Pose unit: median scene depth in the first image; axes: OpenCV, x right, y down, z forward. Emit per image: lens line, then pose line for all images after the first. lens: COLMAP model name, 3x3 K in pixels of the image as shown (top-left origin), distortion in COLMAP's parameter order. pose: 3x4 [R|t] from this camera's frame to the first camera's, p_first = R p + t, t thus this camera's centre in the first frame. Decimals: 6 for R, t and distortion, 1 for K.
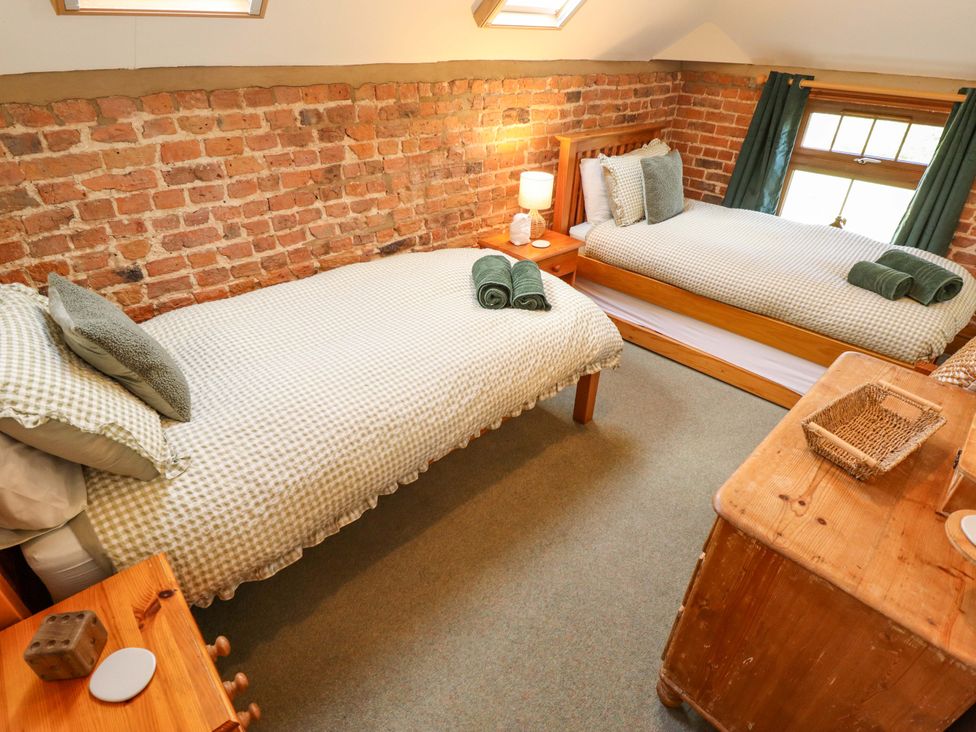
lens RADIAL K [[507.7, 0, 499.9], [0, 507.7, 361.5], [0, 0, 1]] dist [0.001917, -0.014475]
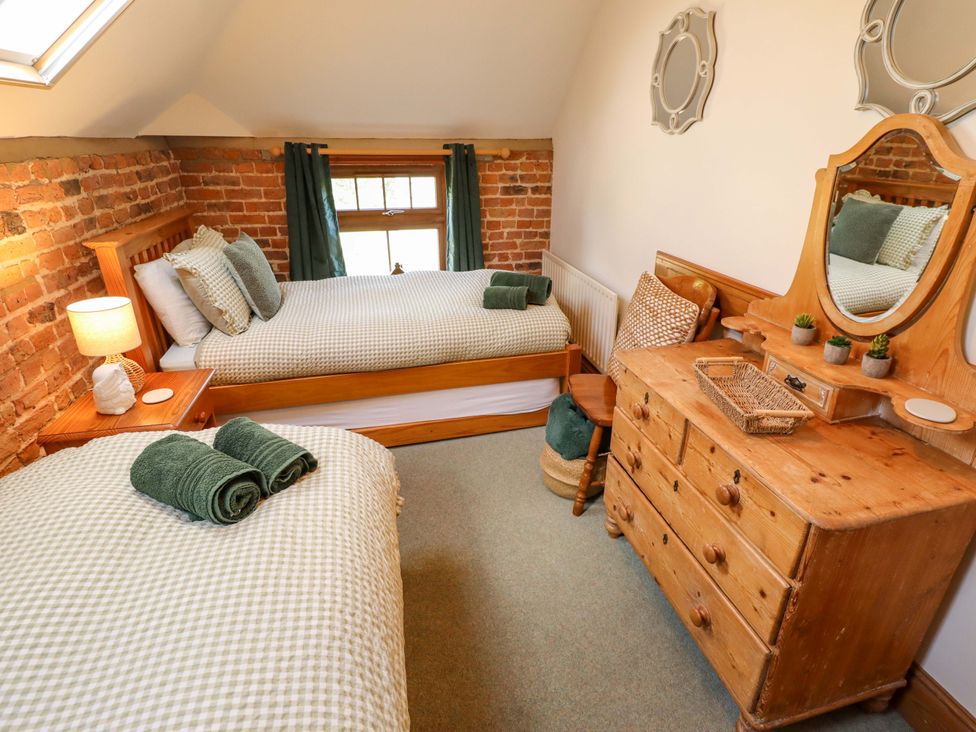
lens RADIAL K [[507.7, 0, 499.9], [0, 507.7, 361.5], [0, 0, 1]] dist [0.001917, -0.014475]
pose [[0.510070, -0.365748, 0.778497, -0.169313], [0.467673, 0.877540, 0.105861, -0.122706], [-0.721880, 0.310085, 0.618657, 0.245935]]
